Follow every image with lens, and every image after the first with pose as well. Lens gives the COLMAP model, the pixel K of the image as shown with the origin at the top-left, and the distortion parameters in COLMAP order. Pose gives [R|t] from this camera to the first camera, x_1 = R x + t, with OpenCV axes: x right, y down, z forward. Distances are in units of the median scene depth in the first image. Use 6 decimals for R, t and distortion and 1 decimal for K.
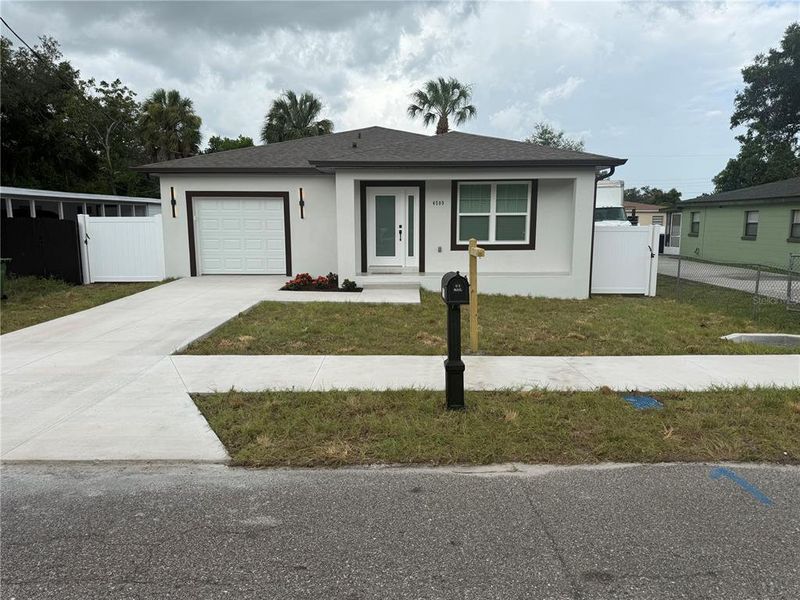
lens RADIAL K [[524.5, 0, 400.0], [0, 524.5, 300.0], [0, 0, 1]] dist [0.110903, -0.091249]
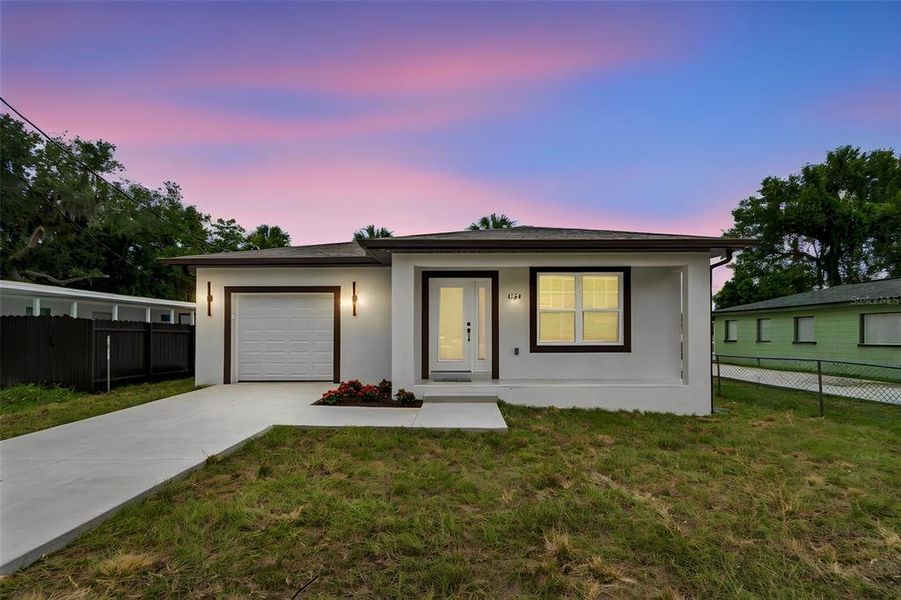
lens RADIAL K [[399.2, 0, 455.3], [0, 399.2, 329.6], [0, 0, 1]] dist [0.002180, 0.000167]
pose [[0.999993, 0.001516, 0.003531, -0.023521], [-0.000949, 0.987874, -0.155253, -0.032112], [-0.003723, 0.155249, 0.987868, 0.371769]]
